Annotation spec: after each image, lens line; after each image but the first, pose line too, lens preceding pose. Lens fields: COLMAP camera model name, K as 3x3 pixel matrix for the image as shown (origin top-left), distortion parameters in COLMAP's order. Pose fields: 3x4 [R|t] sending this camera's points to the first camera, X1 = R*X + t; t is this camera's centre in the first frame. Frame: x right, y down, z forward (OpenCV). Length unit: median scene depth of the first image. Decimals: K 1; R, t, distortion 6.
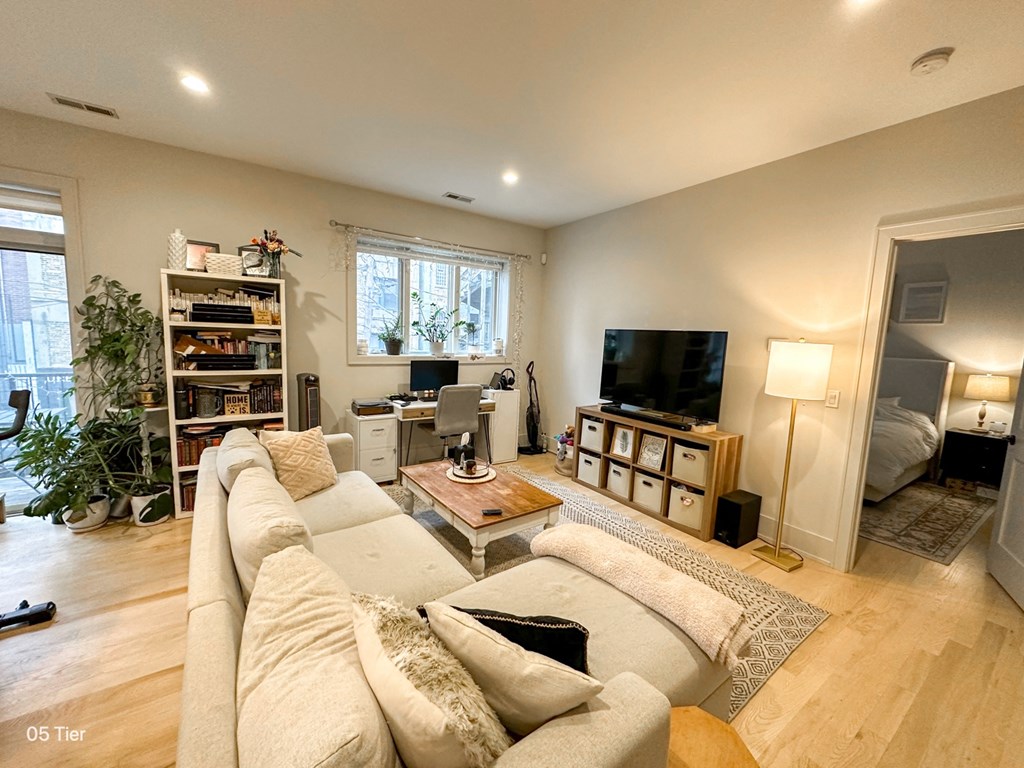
lens RADIAL K [[413.4, 0, 508.5], [0, 413.4, 384.4], [0, 0, 1]] dist [-0.001346, -0.000353]
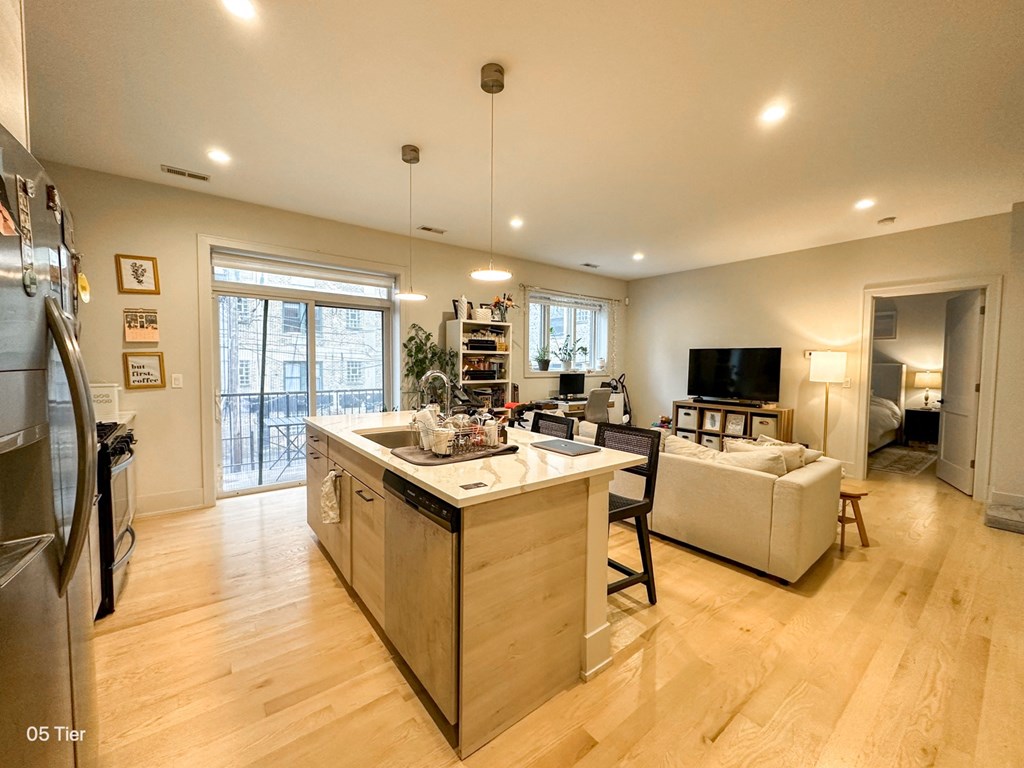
lens RADIAL K [[413.4, 0, 511.5], [0, 413.4, 383.4], [0, 0, 1]] dist [-0.001346, -0.000353]
pose [[0.997227, -0.033029, 0.066687, -0.525205], [0.037377, 0.997182, -0.065046, 0.067277], [-0.064351, 0.067359, 0.995651, -0.462608]]
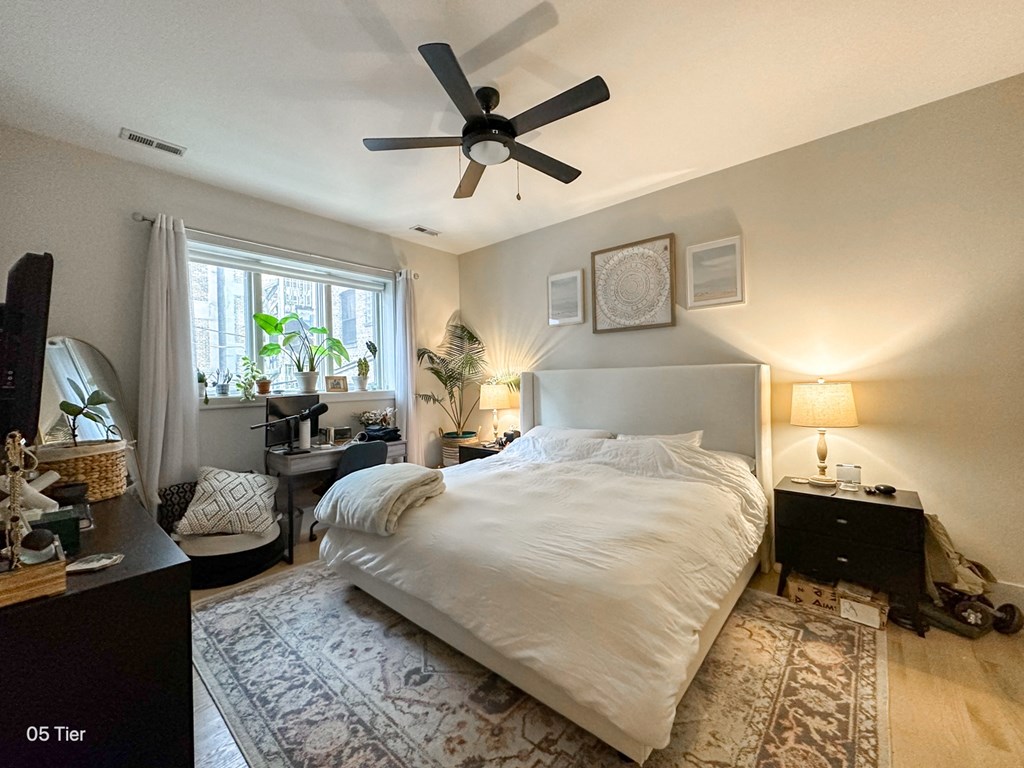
lens RADIAL K [[413.4, 0, 507.3], [0, 413.4, 376.2], [0, 0, 1]] dist [-0.001346, -0.000353]
pose [[0.966152, -0.062762, 0.250220, 0.654926], [0.089489, 0.991263, -0.096897, -0.015347], [-0.241953, 0.116009, 0.963328, 0.599984]]
